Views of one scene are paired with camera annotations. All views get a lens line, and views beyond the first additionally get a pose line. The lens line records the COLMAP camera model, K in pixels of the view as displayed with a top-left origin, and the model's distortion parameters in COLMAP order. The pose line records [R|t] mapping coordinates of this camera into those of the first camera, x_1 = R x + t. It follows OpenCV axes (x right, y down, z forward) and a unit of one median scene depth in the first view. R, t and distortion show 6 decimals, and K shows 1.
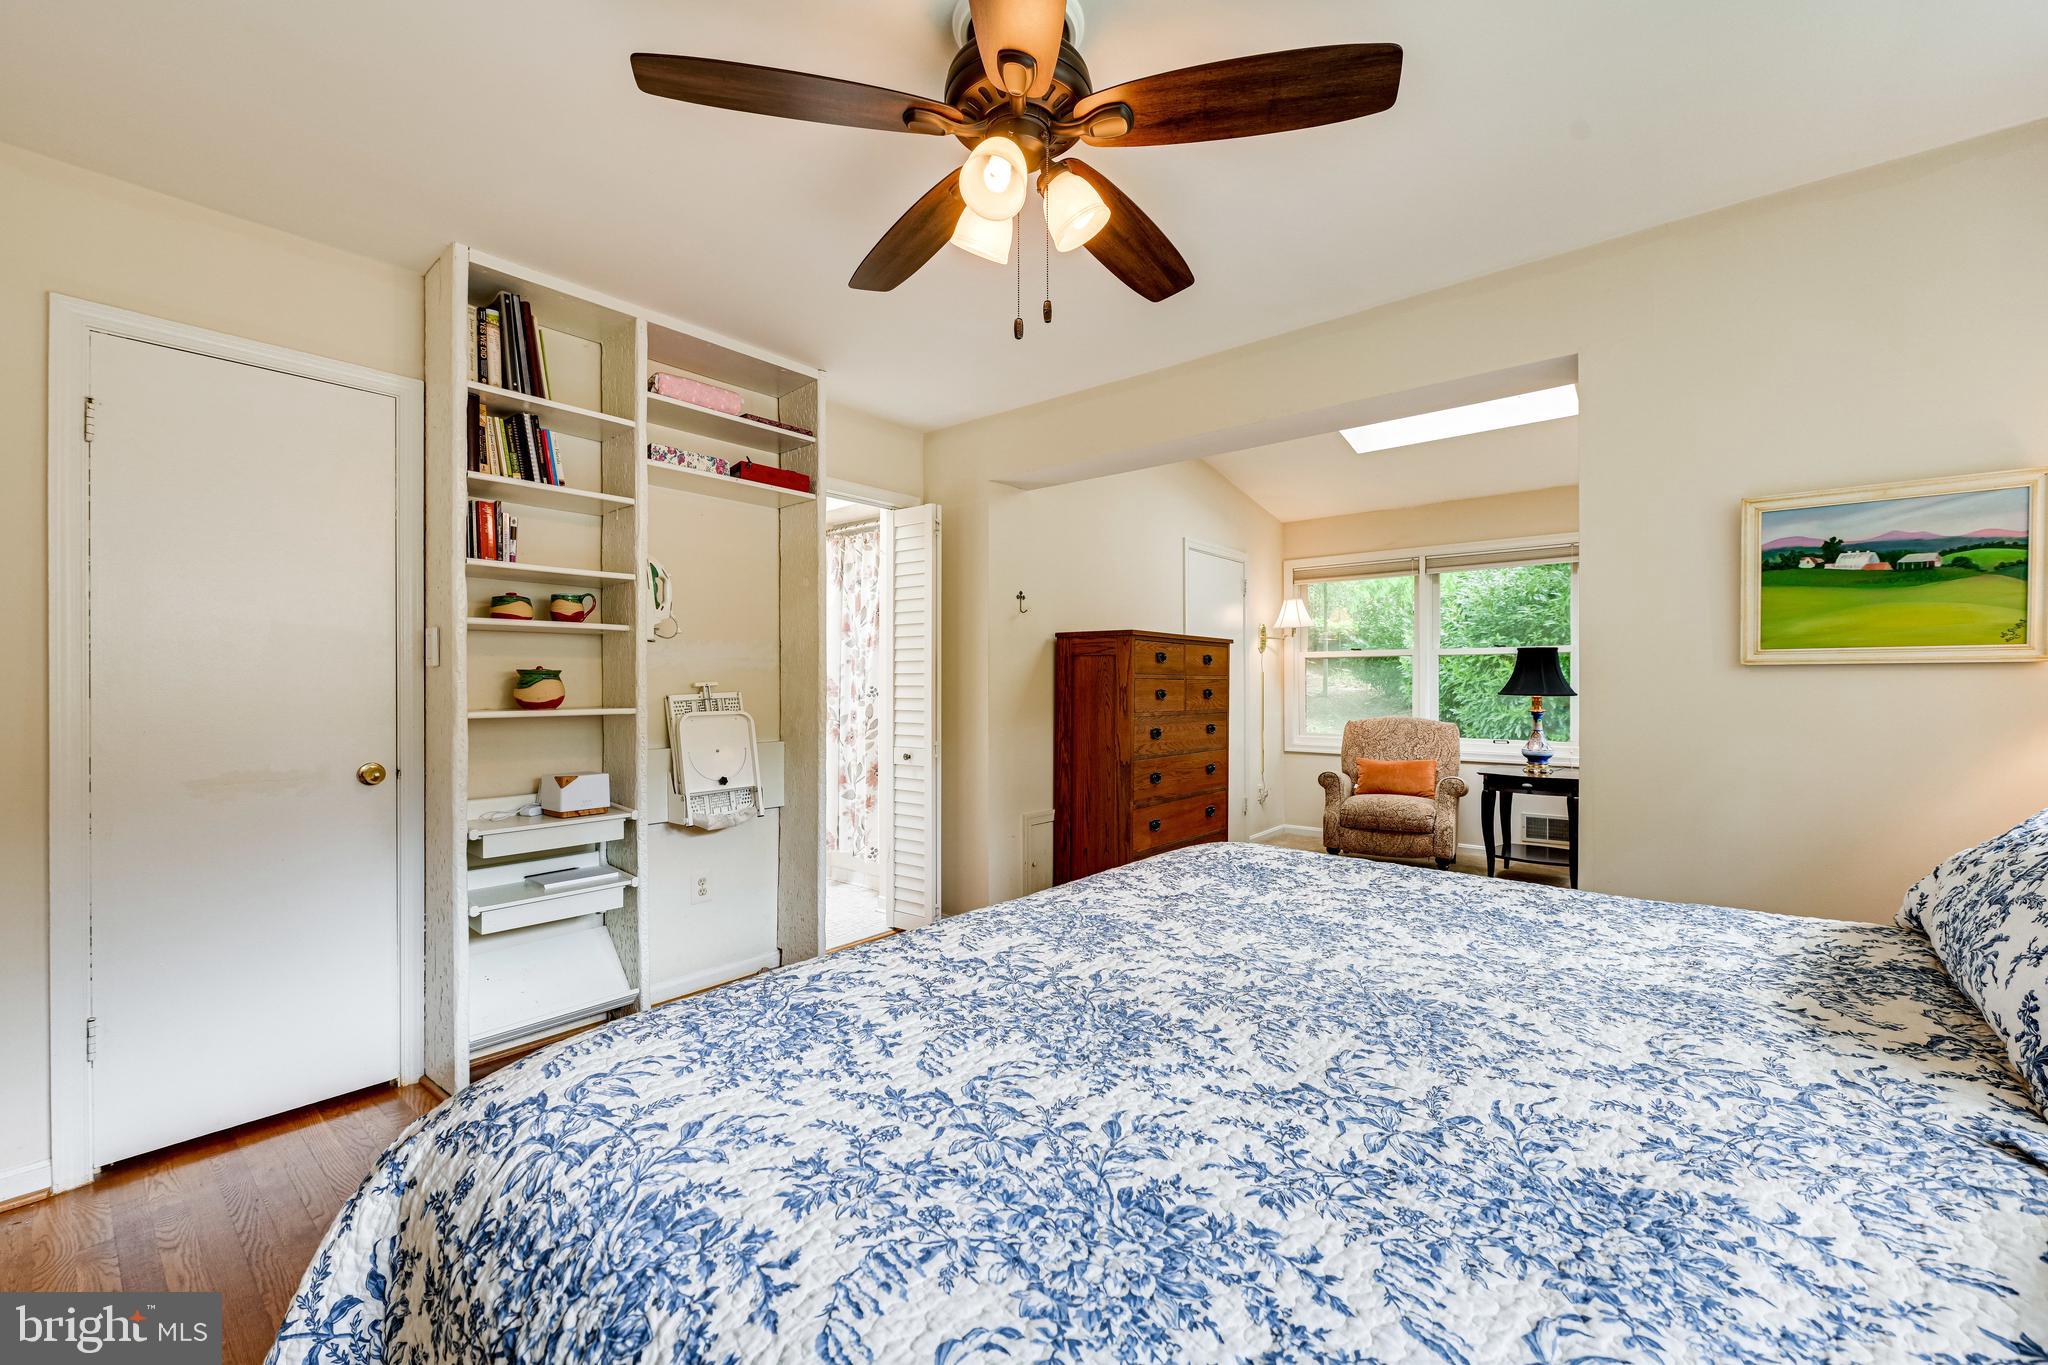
lens RADIAL K [[821.2, 0, 1025.2], [0, 821.2, 693.4], [0, 0, 1]] dist [-0.003478, -0.000405]
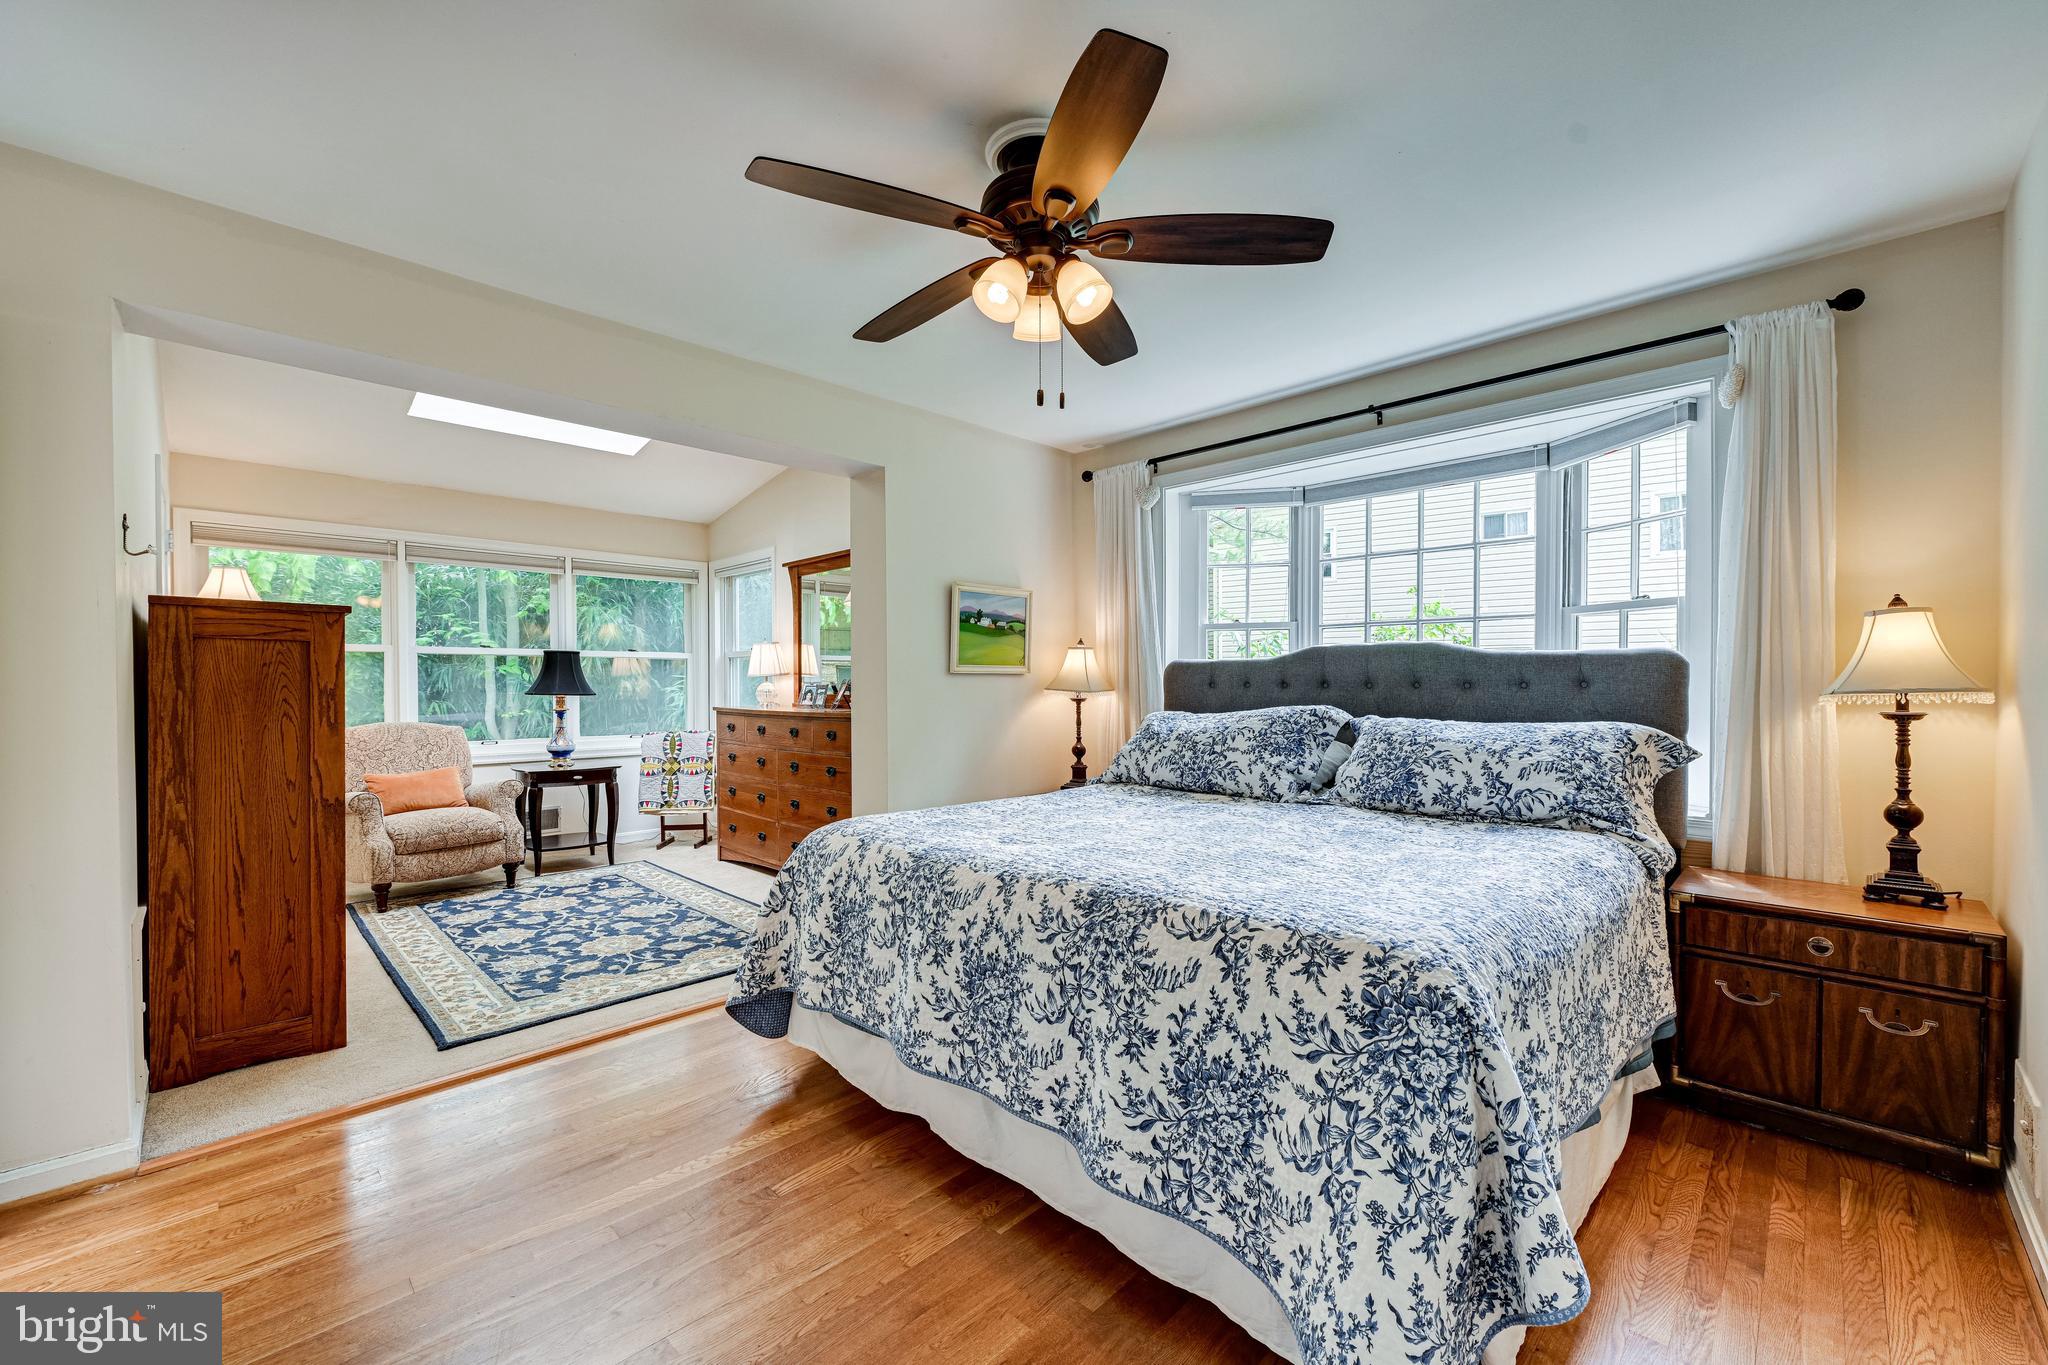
lens RADIAL K [[821.2, 0, 1025.2], [0, 821.2, 693.4], [0, 0, 1]] dist [-0.003478, -0.000405]
pose [[0.094534, -0.011332, 0.995457, -0.480365], [0.013664, 0.999856, 0.010084, -0.002886], [-0.995428, 0.012648, 0.094675, 0.347956]]
